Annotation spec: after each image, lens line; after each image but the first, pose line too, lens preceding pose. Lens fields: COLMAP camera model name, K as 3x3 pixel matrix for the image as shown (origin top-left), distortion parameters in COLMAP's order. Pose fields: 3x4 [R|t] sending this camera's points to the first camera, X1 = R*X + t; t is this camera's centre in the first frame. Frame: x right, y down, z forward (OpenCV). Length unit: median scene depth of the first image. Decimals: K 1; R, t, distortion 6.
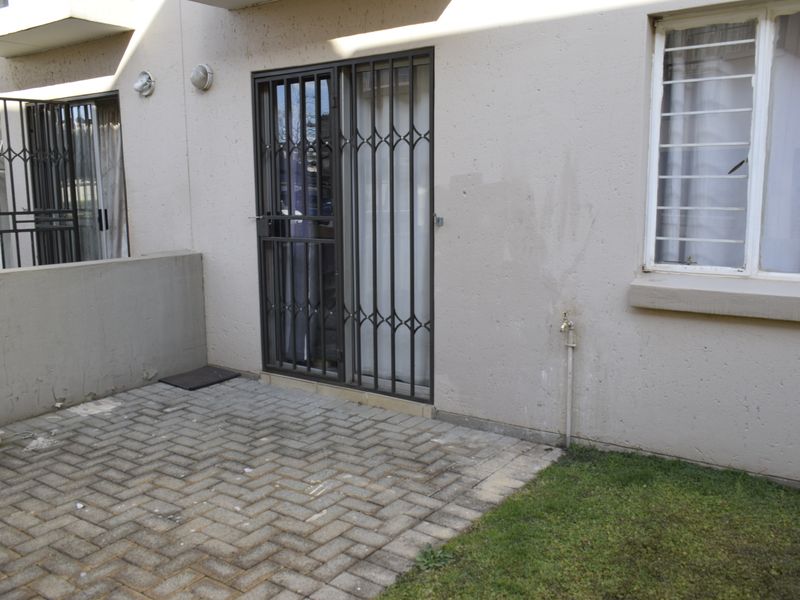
lens RADIAL K [[696.0, 0, 401.5], [0, 696.0, 296.1], [0, 0, 1]] dist [-0.008993, -0.002282]
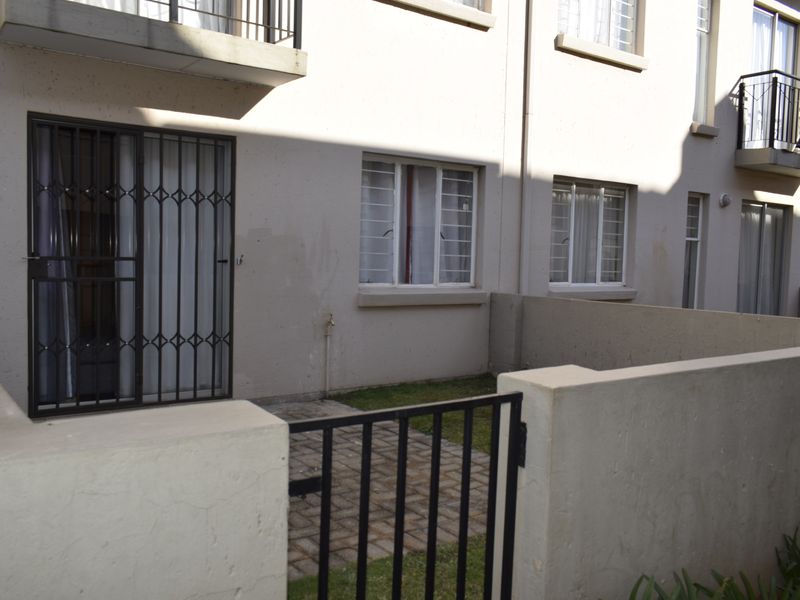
lens RADIAL K [[696.0, 0, 401.5], [0, 696.0, 296.1], [0, 0, 1]] dist [-0.008993, -0.002282]
pose [[0.349134, -0.044637, 0.936009, -1.201053], [0.111900, 0.993703, 0.005649, -0.009822], [-0.930368, 0.102767, 0.351930, 0.233577]]
